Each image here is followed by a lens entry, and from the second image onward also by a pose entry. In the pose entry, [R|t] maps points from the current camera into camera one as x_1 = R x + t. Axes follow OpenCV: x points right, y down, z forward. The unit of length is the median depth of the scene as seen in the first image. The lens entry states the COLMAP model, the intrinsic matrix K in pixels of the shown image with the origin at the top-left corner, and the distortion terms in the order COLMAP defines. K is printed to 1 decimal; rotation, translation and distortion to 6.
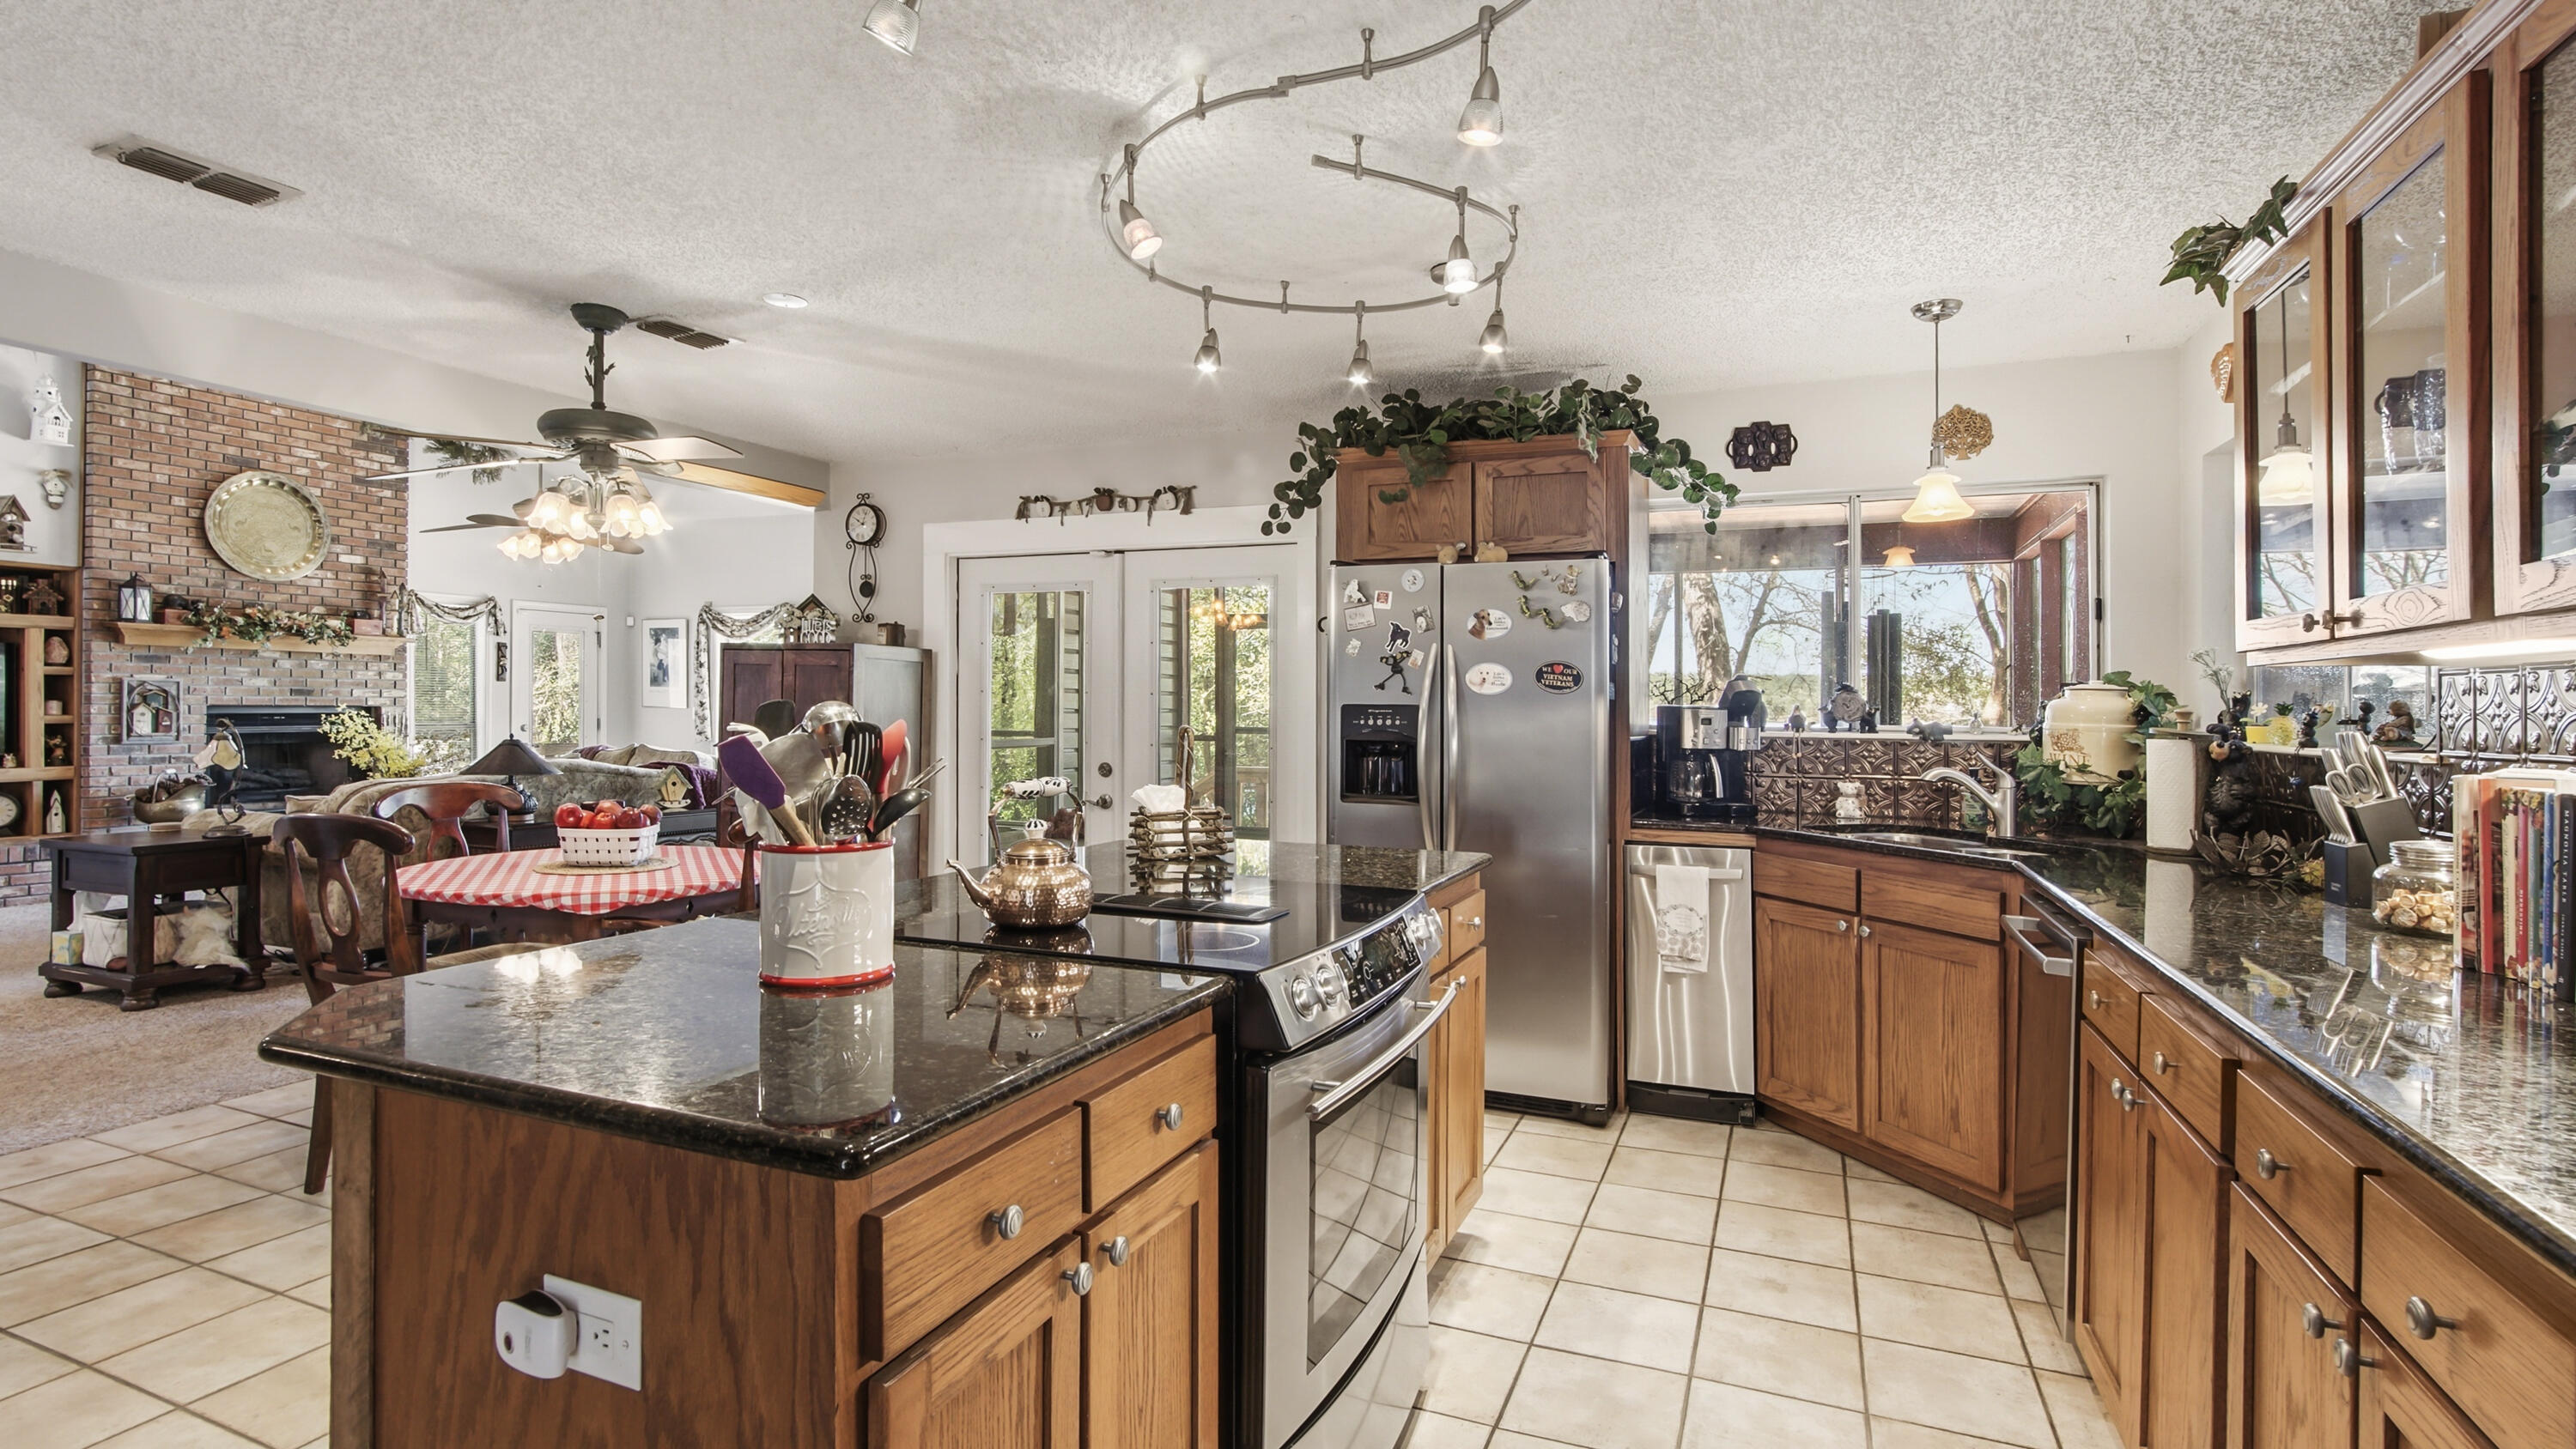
lens RADIAL K [[1213.0, 0, 1293.6], [0, 1213.0, 696.2], [0, 0, 1]] dist [-0.001128, 0.000929]
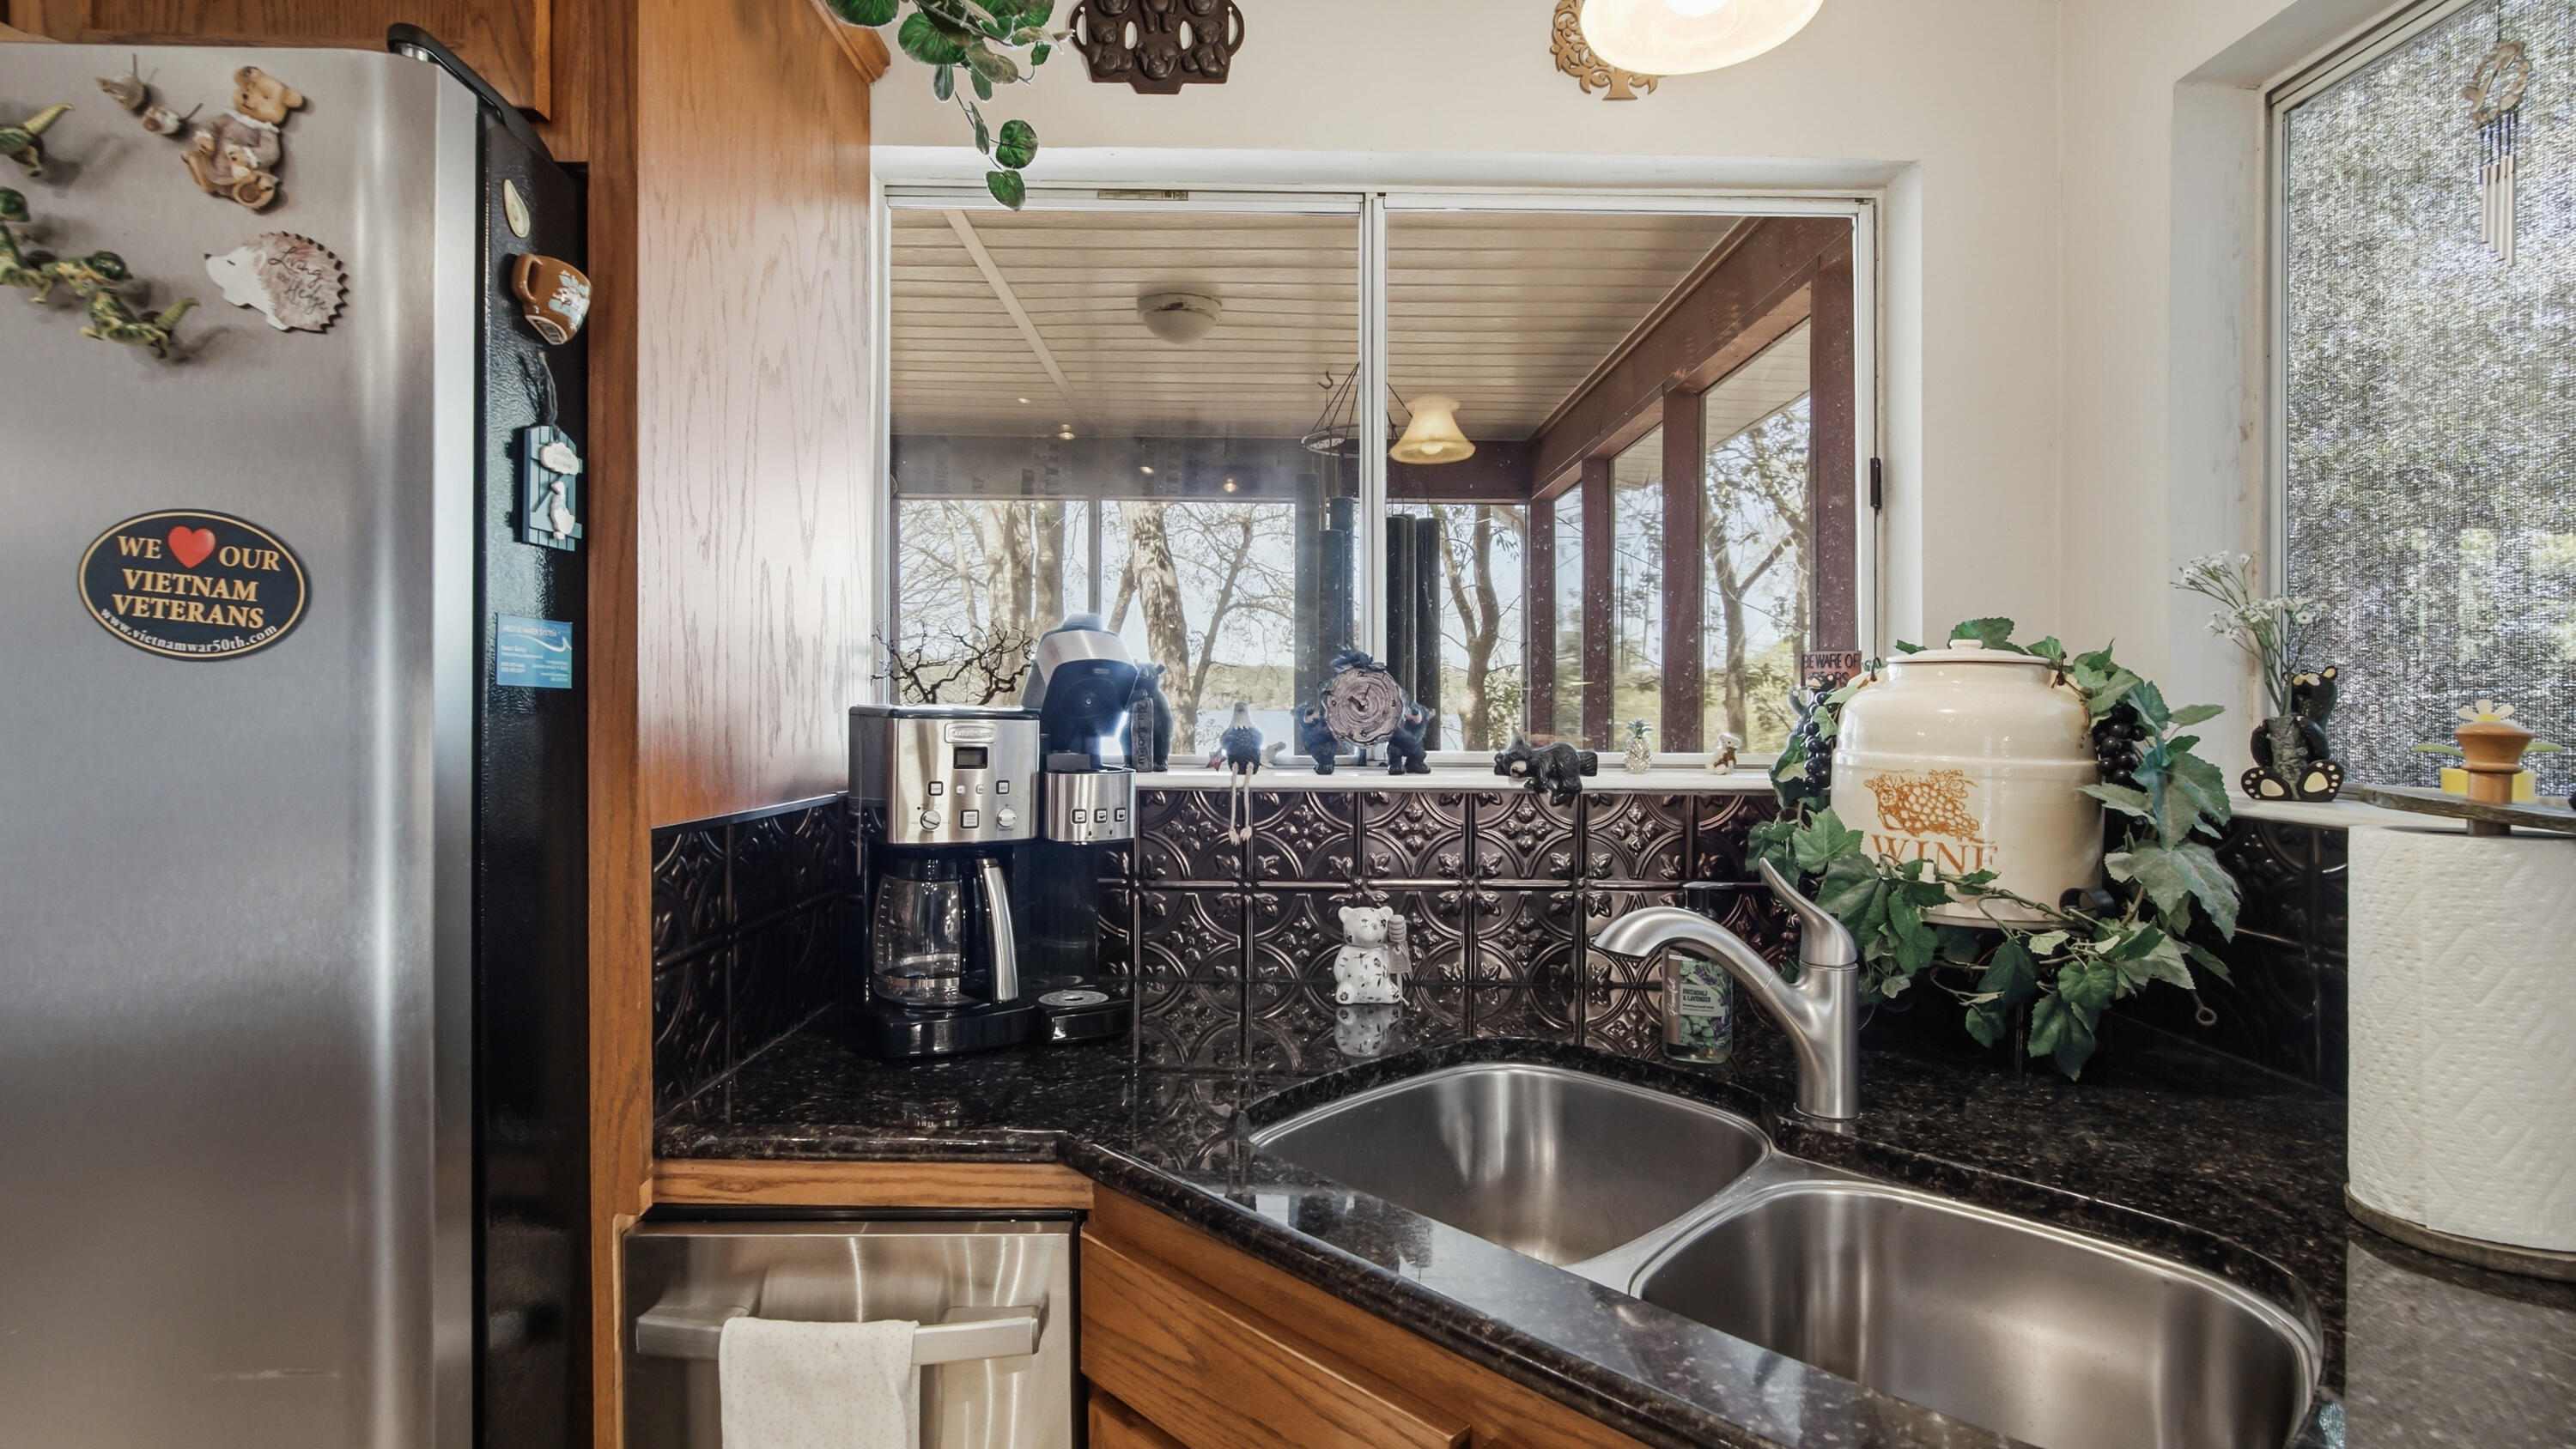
lens RADIAL K [[1181.9, 0, 1285.1], [0, 1181.9, 712.9], [0, 0, 1]] dist [-0.000614, 0.002370]
pose [[0.917301, -0.007694, 0.398120, 0.289074], [-0.002050, 0.999709, 0.024043, 0.001474], [-0.398189, -0.022871, 0.917018, 0.675089]]
